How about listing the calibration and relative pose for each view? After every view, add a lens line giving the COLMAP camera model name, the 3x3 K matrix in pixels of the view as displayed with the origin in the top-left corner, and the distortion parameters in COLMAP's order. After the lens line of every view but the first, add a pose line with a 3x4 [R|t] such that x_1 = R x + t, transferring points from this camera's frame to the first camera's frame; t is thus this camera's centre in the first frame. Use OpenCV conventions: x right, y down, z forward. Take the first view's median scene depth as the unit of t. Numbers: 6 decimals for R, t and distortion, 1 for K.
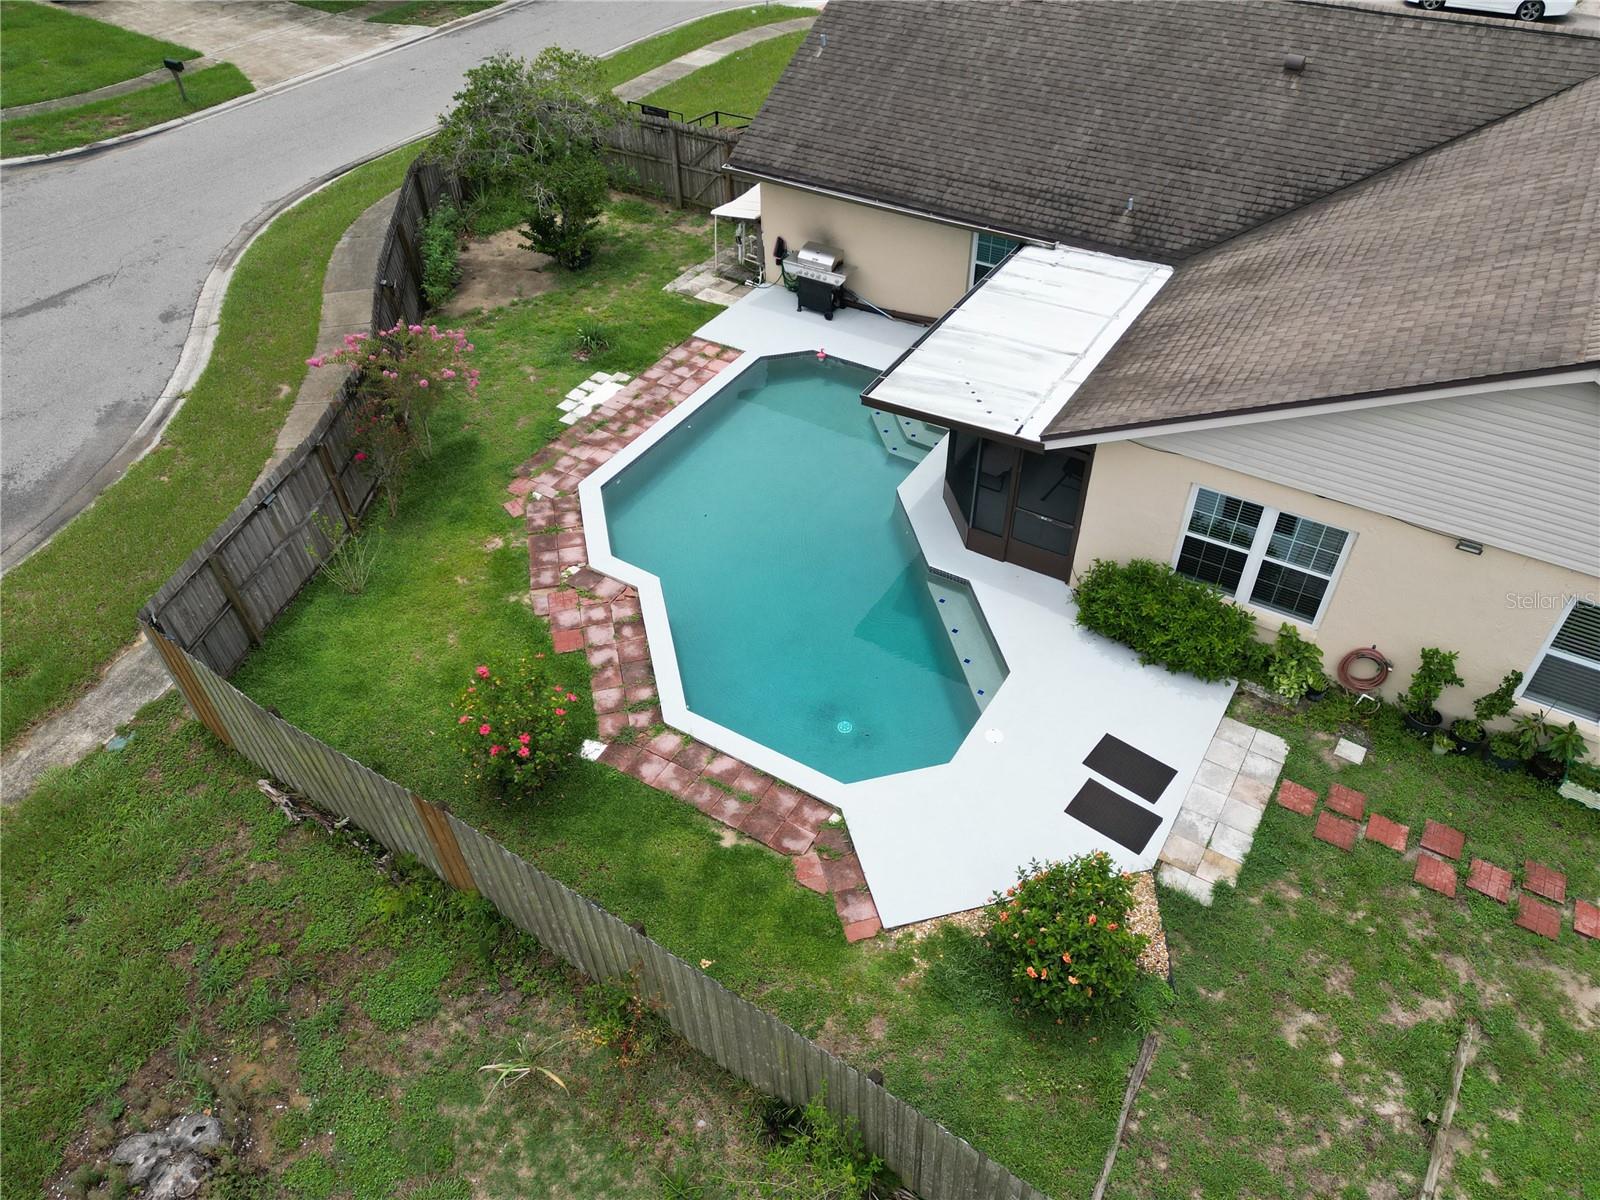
lens RADIAL K [[1115.2, 0, 802.7], [0, 1115.2, 607.0], [0, 0, 1]] dist [0.087213, -0.087687]
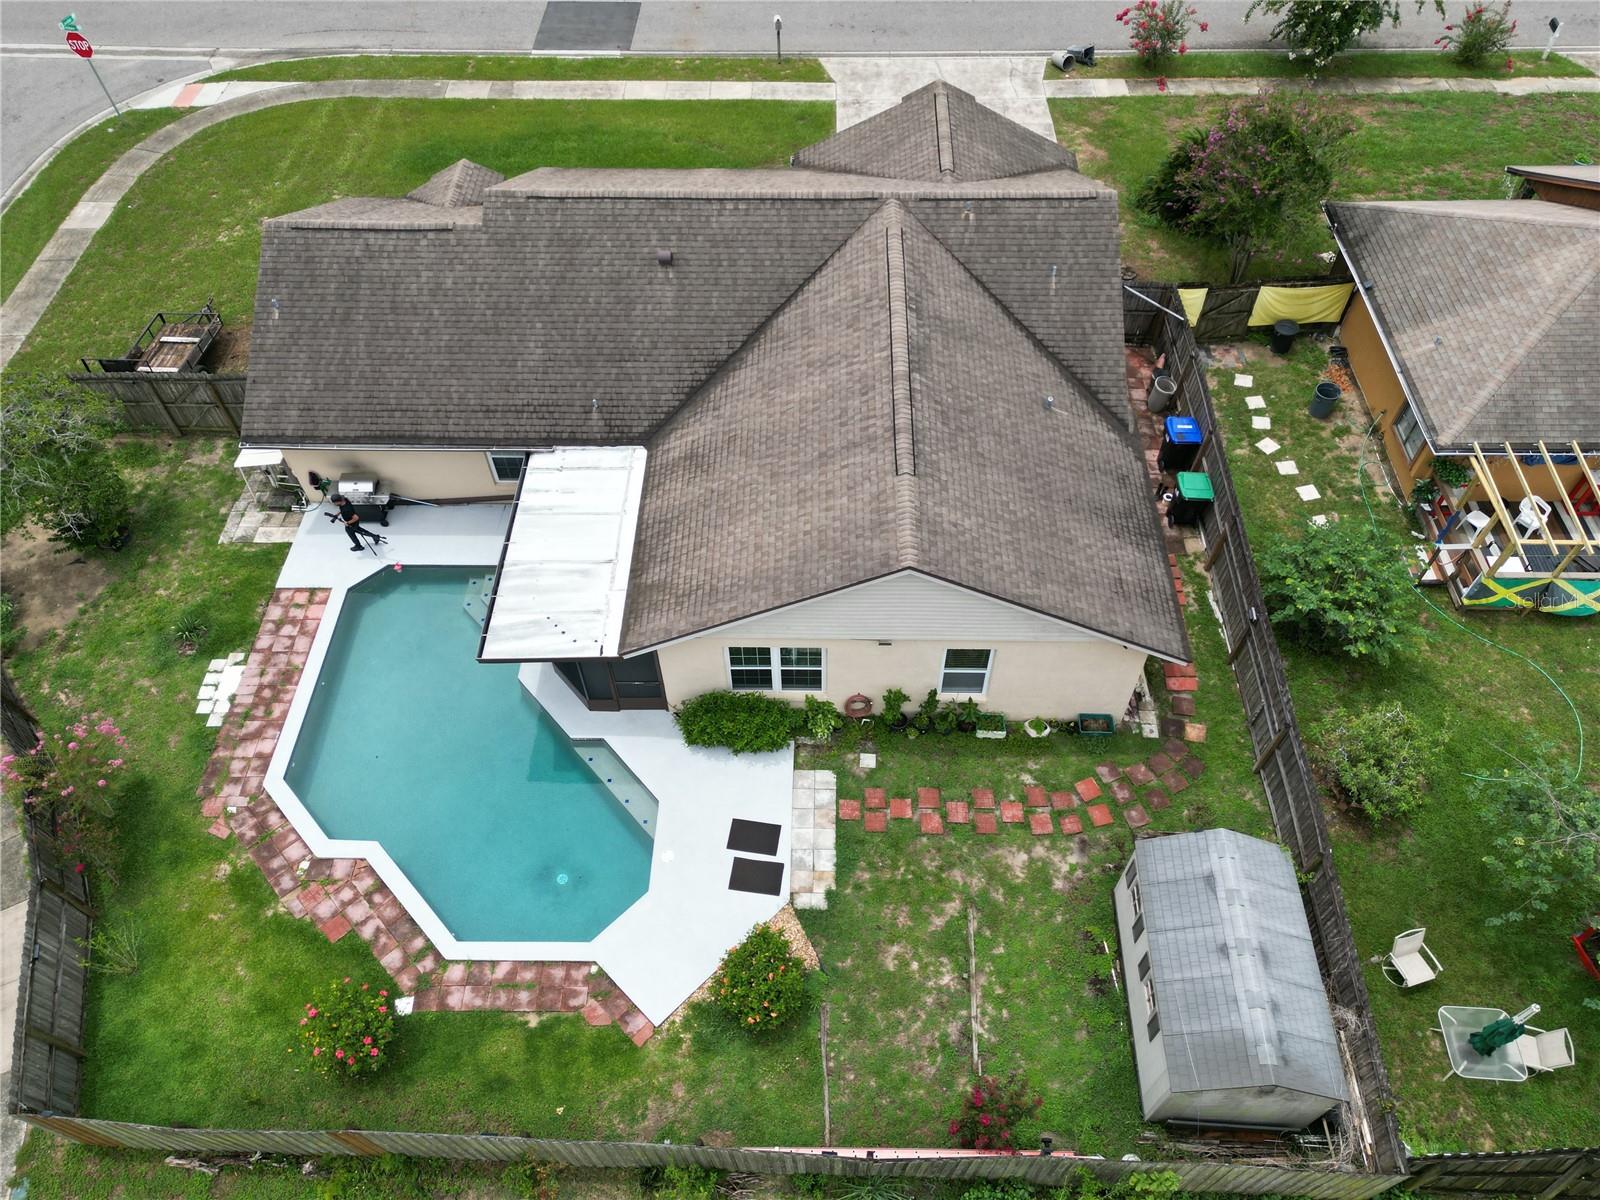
lens RADIAL K [[1115.2, 0, 802.7], [0, 1115.2, 607.0], [0, 0, 1]] dist [0.087213, -0.087687]
pose [[0.860705, -0.400844, 0.313866, -0.007773], [0.343904, 0.912358, 0.222111, -0.381664], [-0.375389, -0.083232, 0.923122, -0.347866]]
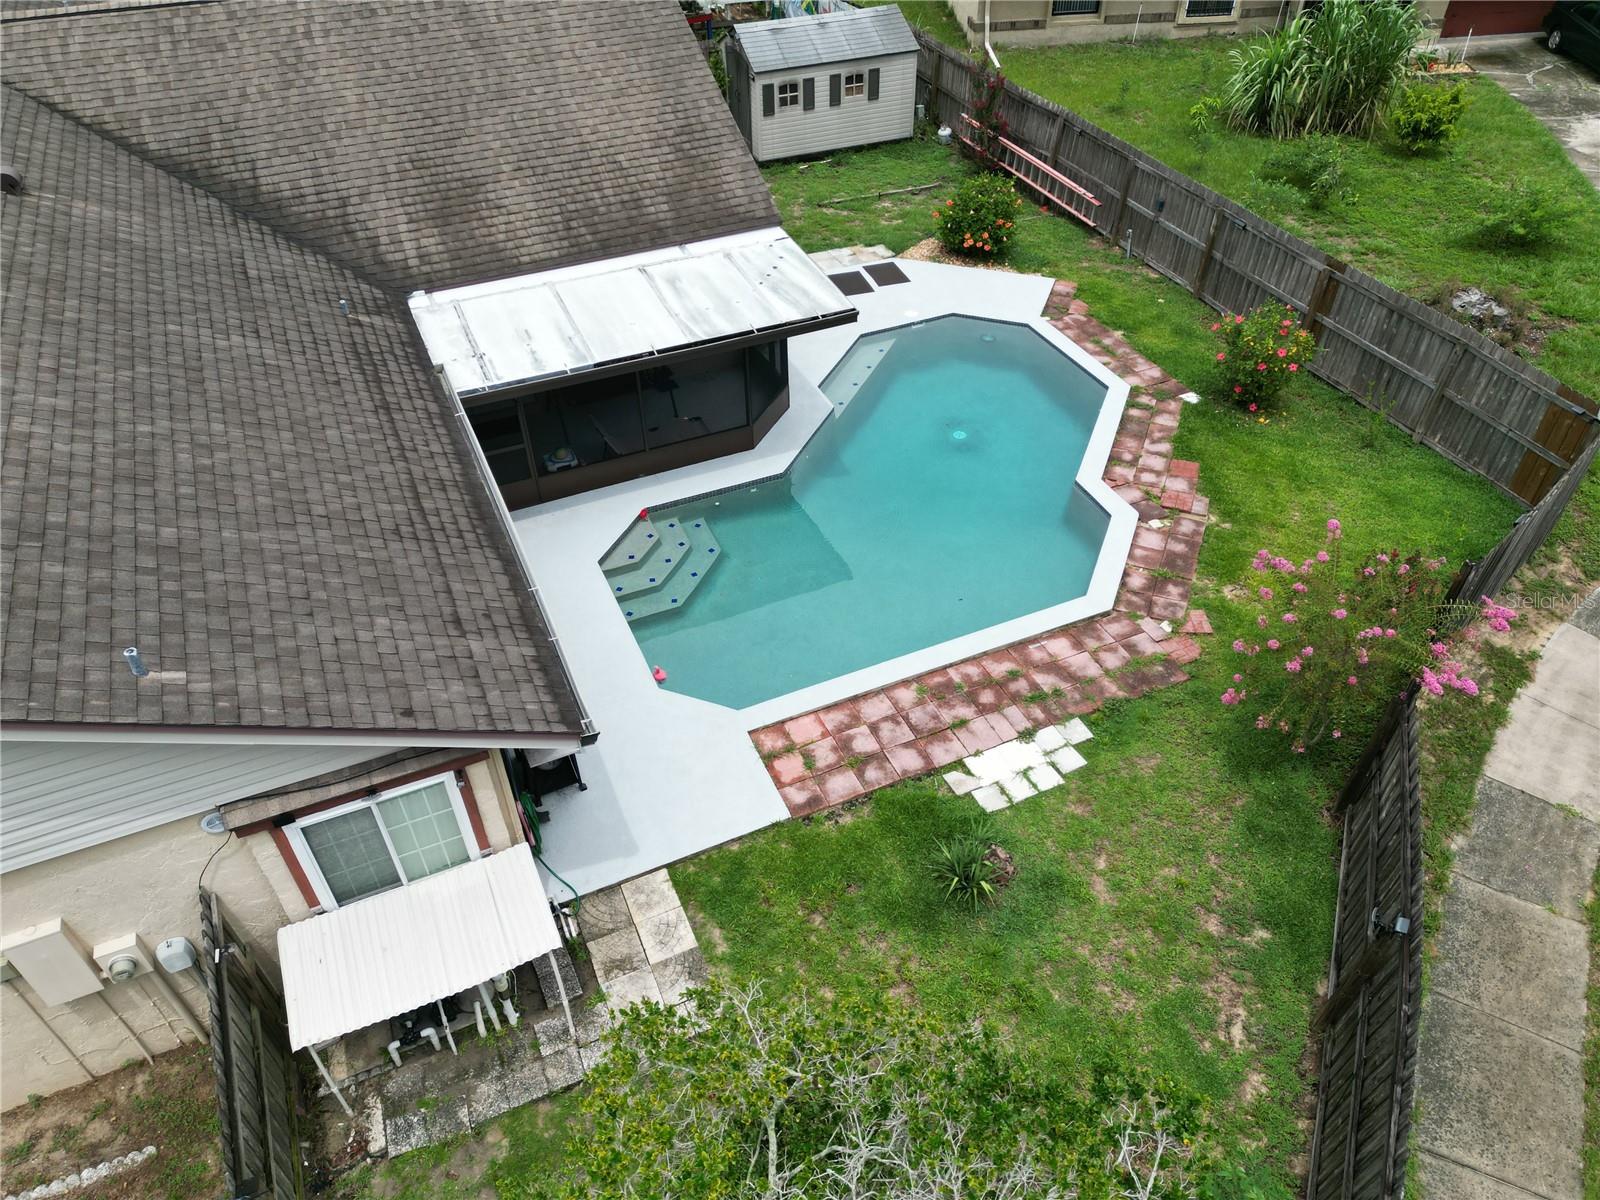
lens RADIAL K [[1115.2, 0, 802.7], [0, 1115.2, 607.0], [0, 0, 1]] dist [0.087213, -0.087687]
pose [[-0.824828, -0.356624, 0.438723, -0.391300], [0.399779, 0.180827, 0.898598, -0.956273], [-0.399795, 0.916581, -0.006580, 1.172830]]
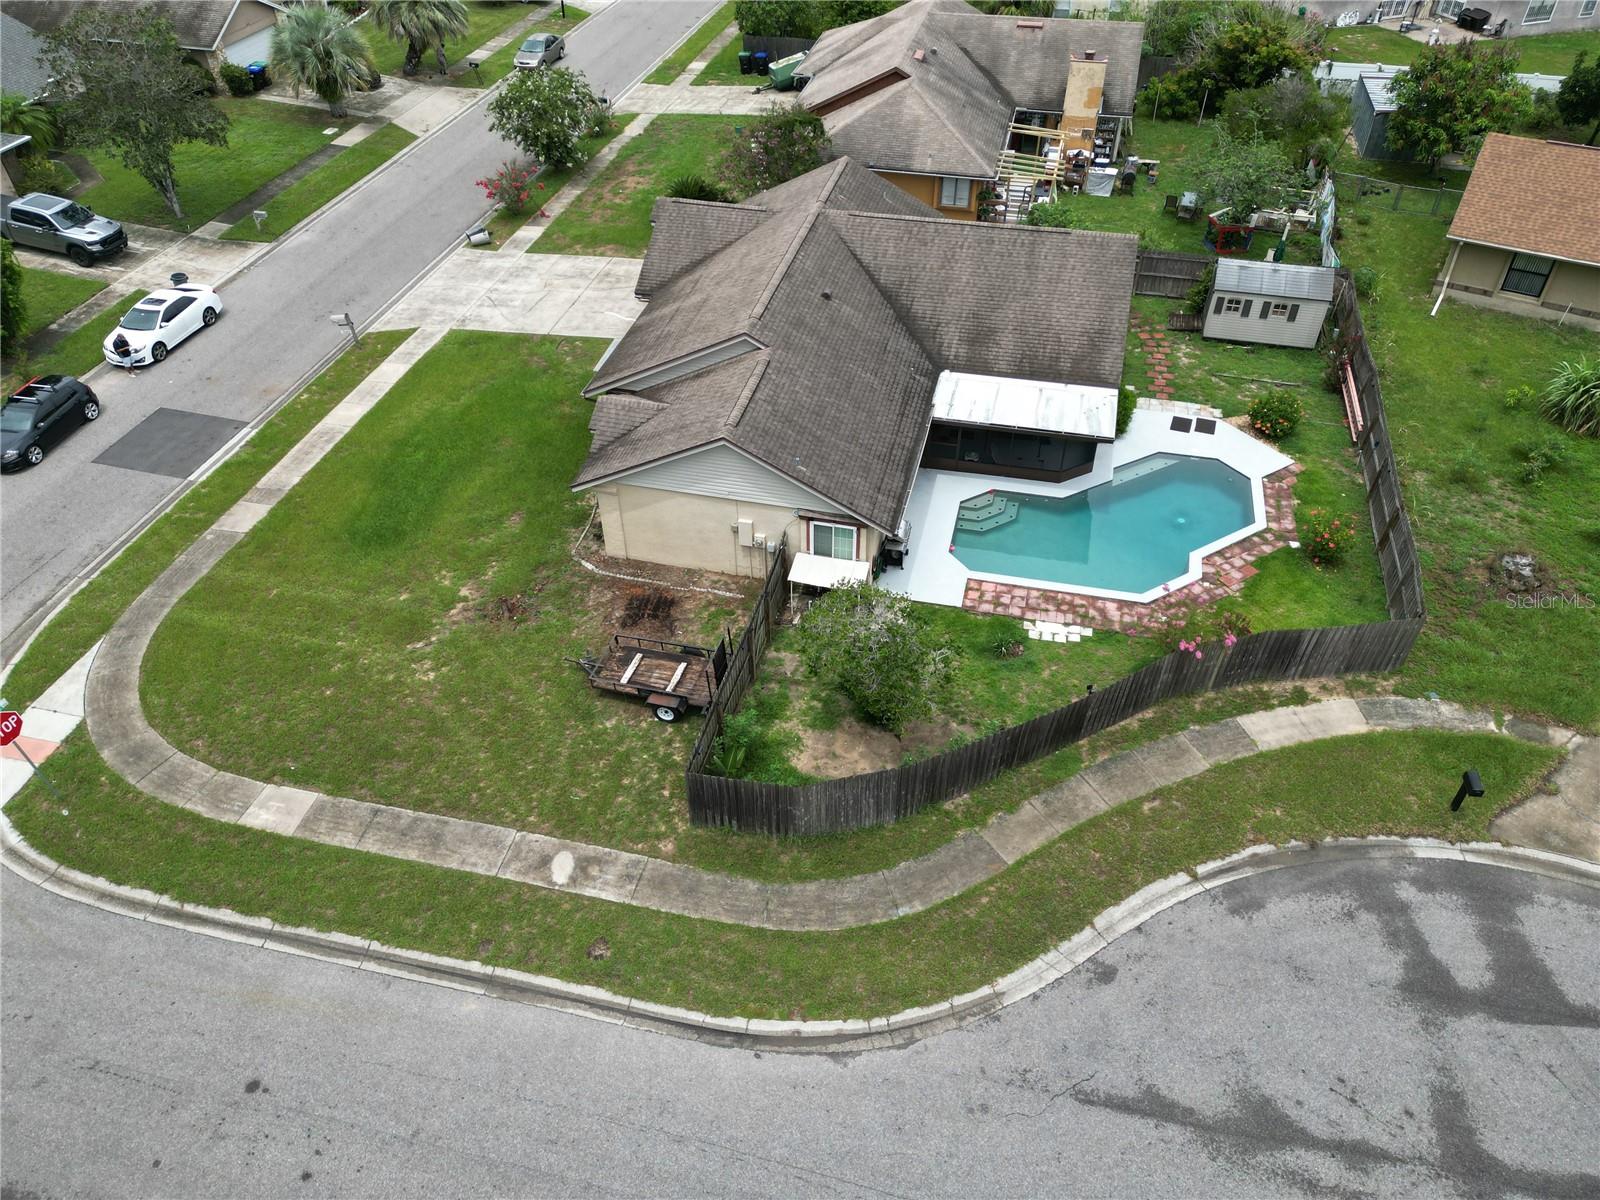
lens RADIAL K [[1115.2, 0, 802.7], [0, 1115.2, 607.0], [0, 0, 1]] dist [0.087213, -0.087687]
pose [[-0.313607, -0.617402, 0.721433, -1.374671], [0.649807, 0.414457, 0.637163, -1.657396], [-0.692388, 0.668611, 0.271216, 0.971633]]
